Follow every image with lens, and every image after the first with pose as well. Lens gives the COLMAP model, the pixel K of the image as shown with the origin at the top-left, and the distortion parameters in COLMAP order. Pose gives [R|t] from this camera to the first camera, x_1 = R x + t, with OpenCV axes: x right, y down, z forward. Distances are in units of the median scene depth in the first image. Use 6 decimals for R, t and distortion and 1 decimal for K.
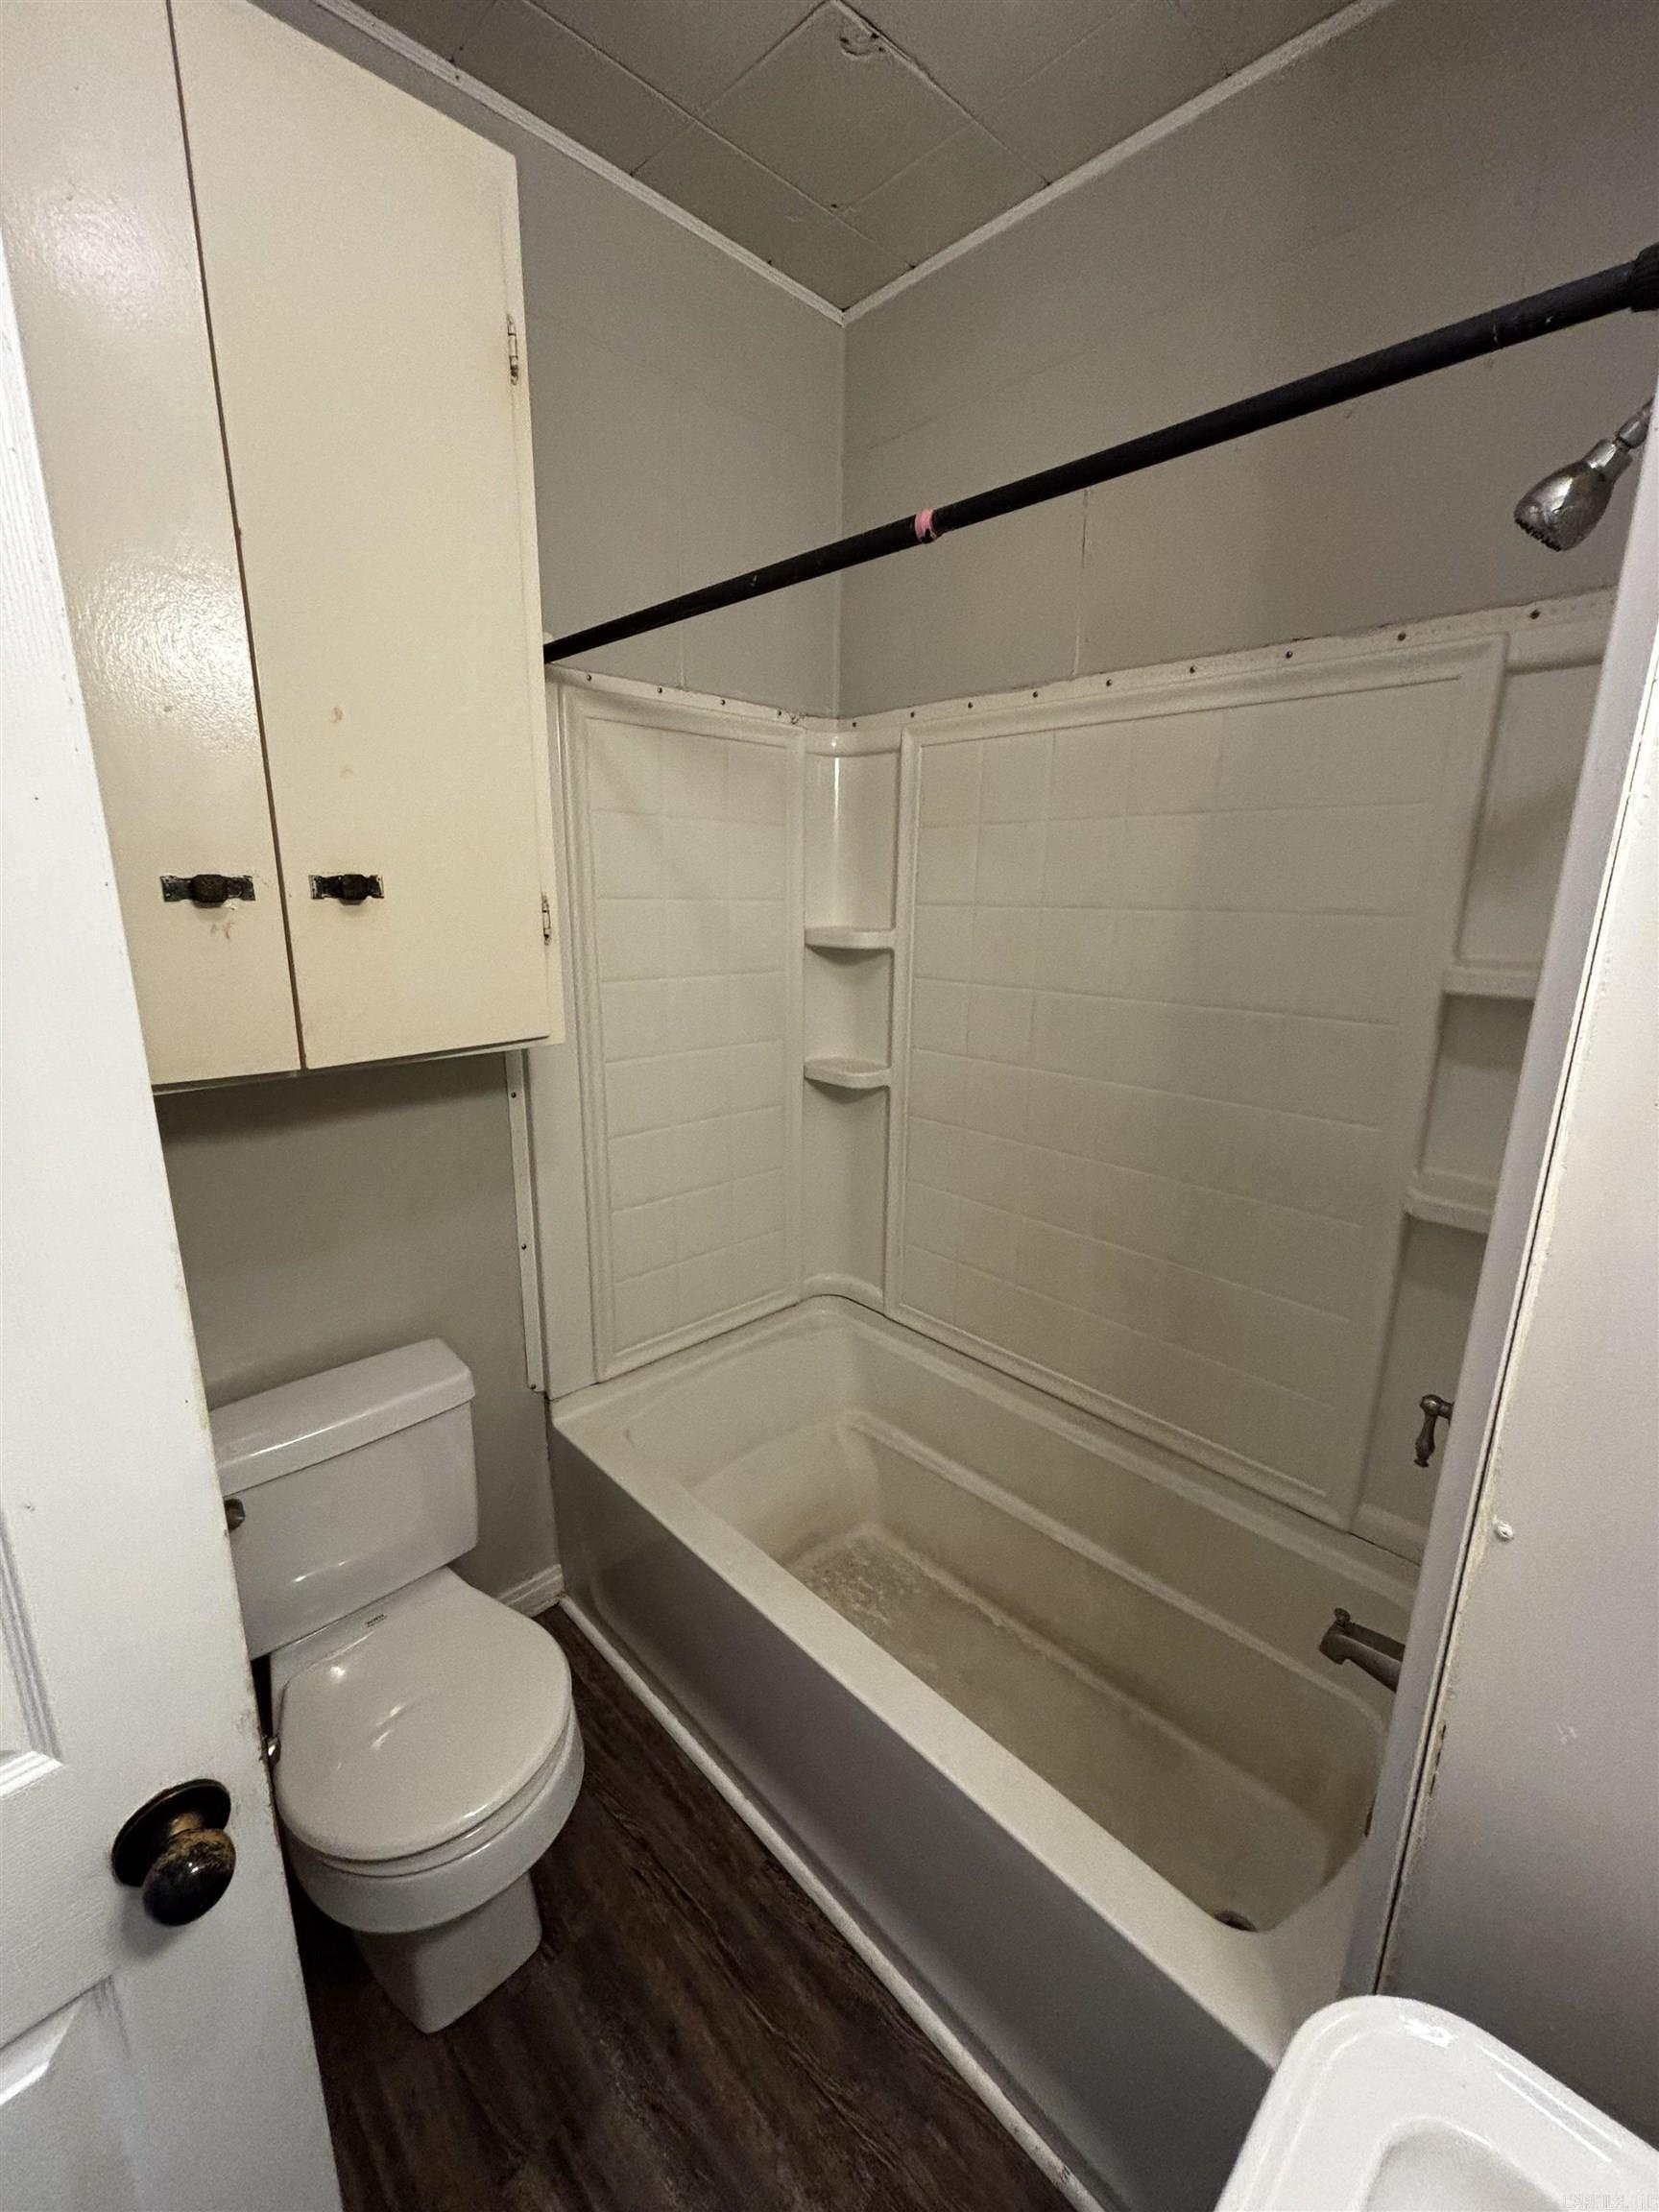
lens RADIAL K [[904.3, 0, 831.1], [0, 904.3, 1106.6], [0, 0, 1]] dist [0.009236, -0.000372]
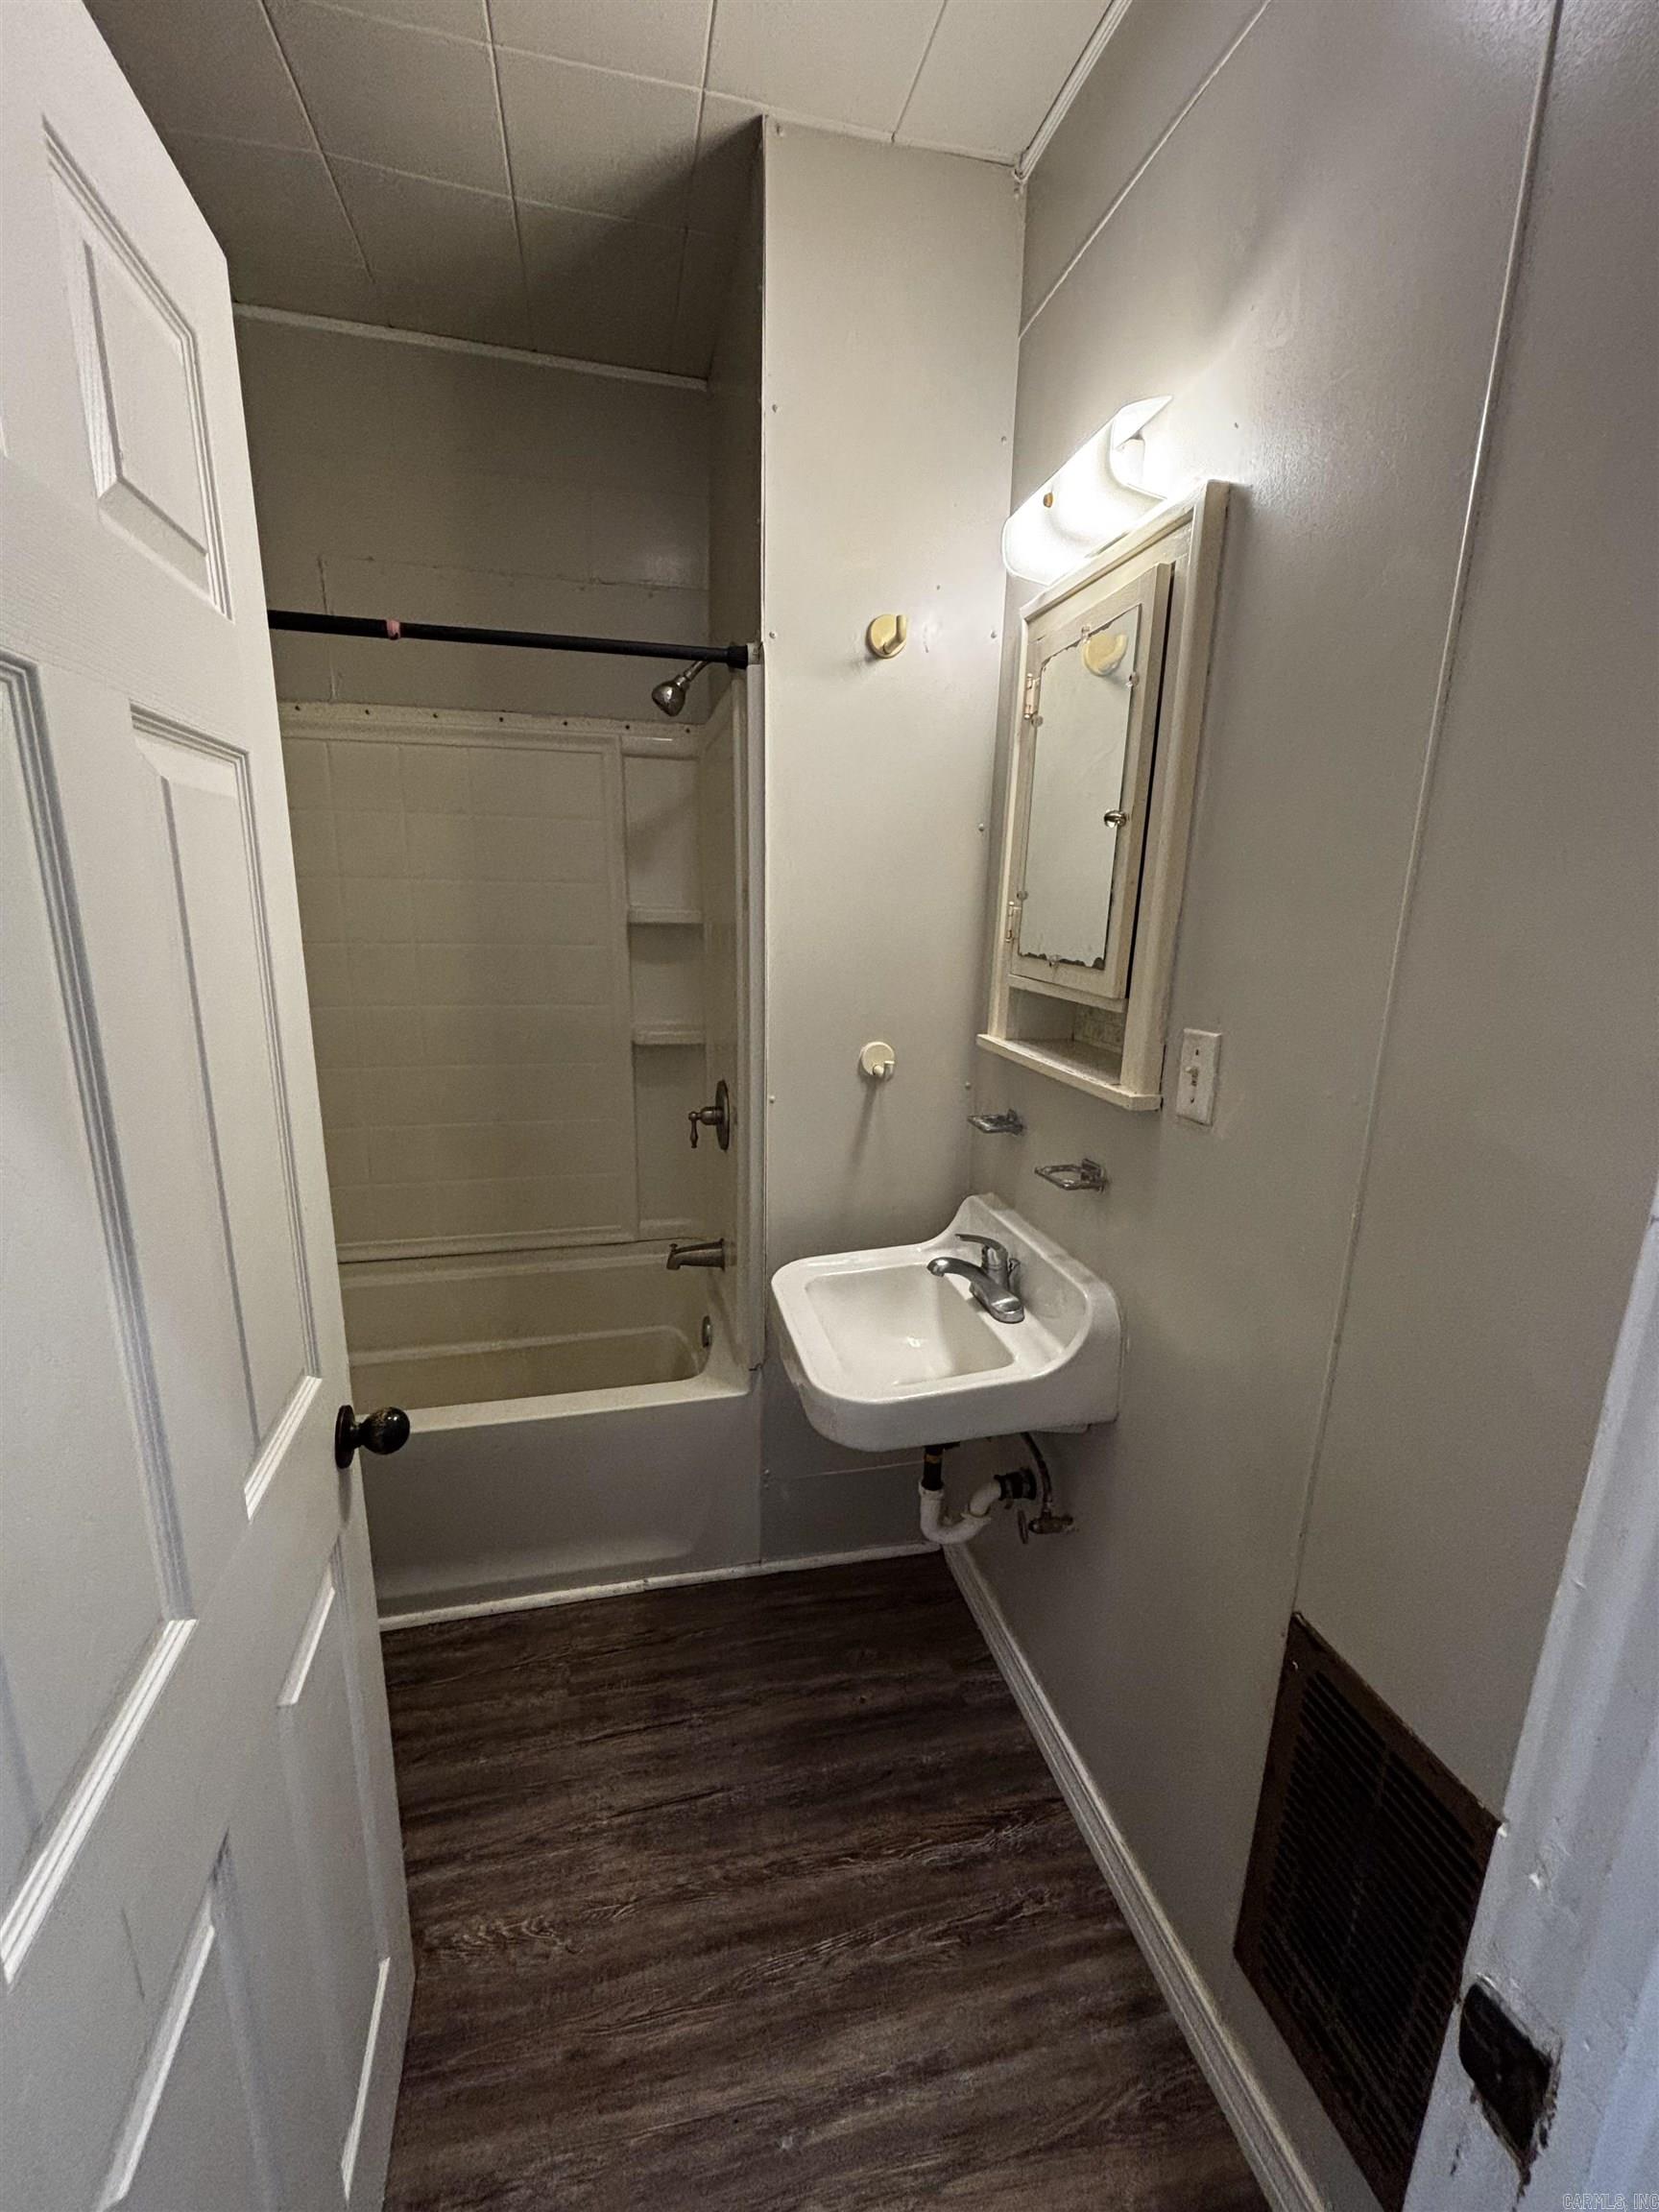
lens RADIAL K [[904.3, 0, 826.6], [0, 904.3, 1105.7], [0, 0, 1]] dist [0.009236, -0.000372]
pose [[0.515421, -0.202300, 0.832716, -0.722895], [0.194201, 0.974028, 0.116427, 0.100427], [-0.834642, 0.101705, 0.541322, -0.301200]]
